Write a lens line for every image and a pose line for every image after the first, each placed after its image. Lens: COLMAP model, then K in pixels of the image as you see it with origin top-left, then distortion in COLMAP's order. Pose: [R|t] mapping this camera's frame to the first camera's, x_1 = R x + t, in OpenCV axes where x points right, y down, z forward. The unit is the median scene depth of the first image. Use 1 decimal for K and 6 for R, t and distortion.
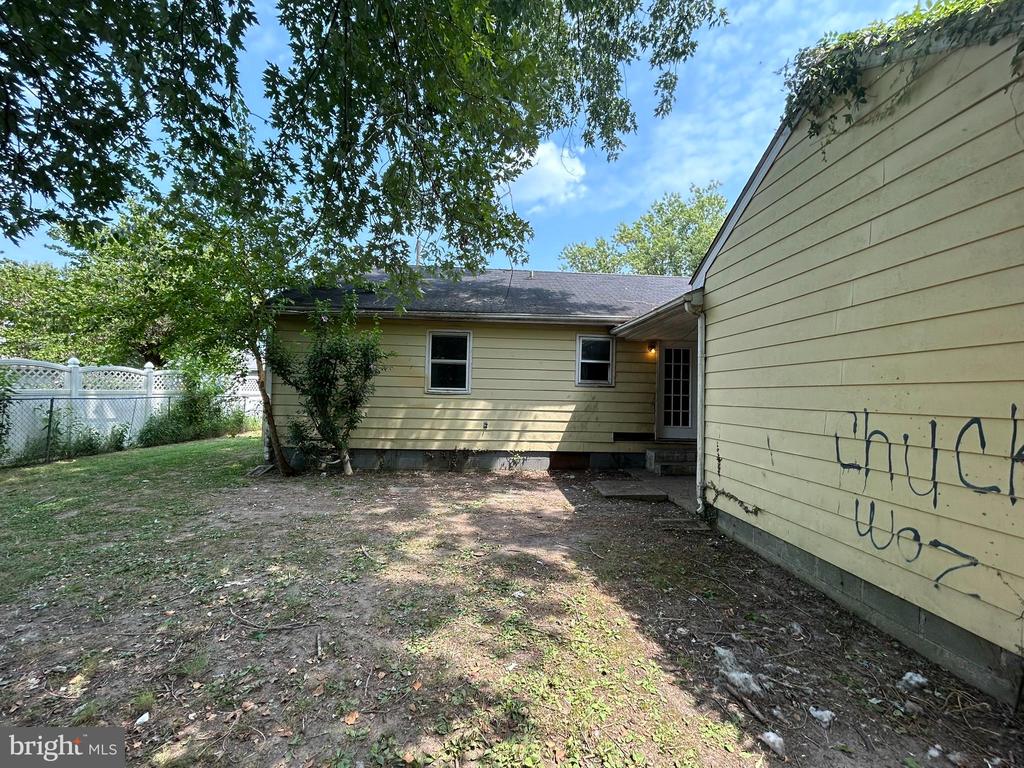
lens RADIAL K [[419.8, 0, 509.4], [0, 419.8, 384.0], [0, 0, 1]] dist [0.002192, 0.000188]
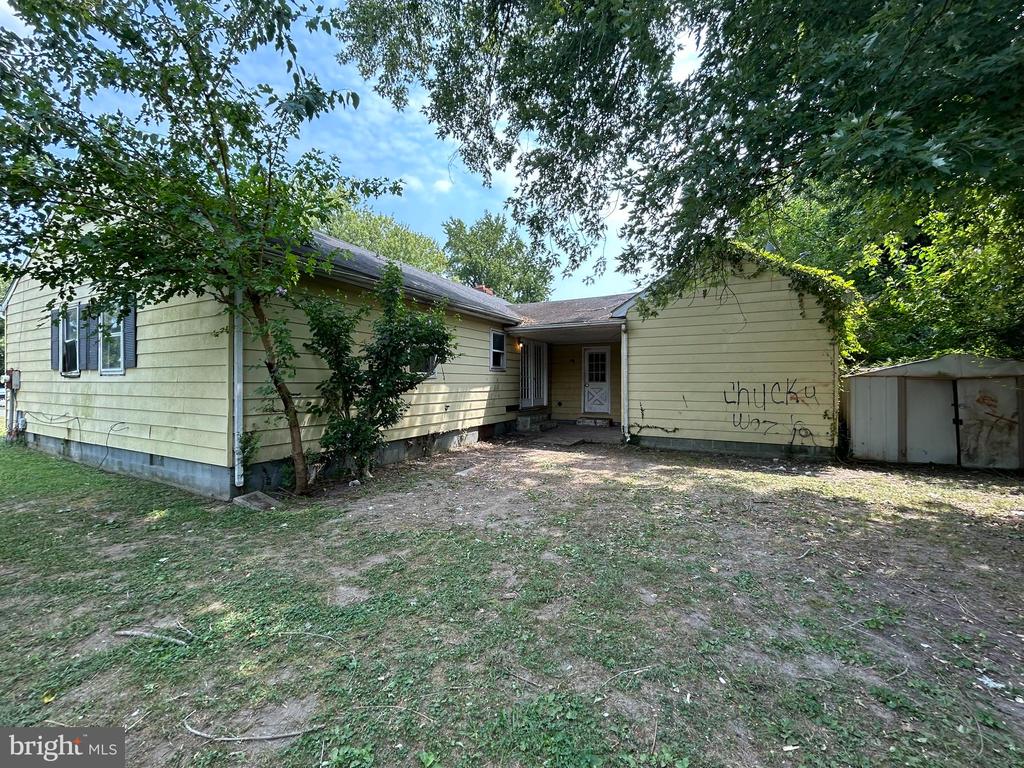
lens RADIAL K [[419.8, 0, 508.0], [0, 419.8, 382.4], [0, 0, 1]] dist [0.002192, 0.000188]
pose [[0.523295, -0.023729, 0.851821, -0.882680], [-0.011669, 0.999319, 0.035006, -0.004369], [-0.852072, -0.028259, 0.522661, 0.318300]]
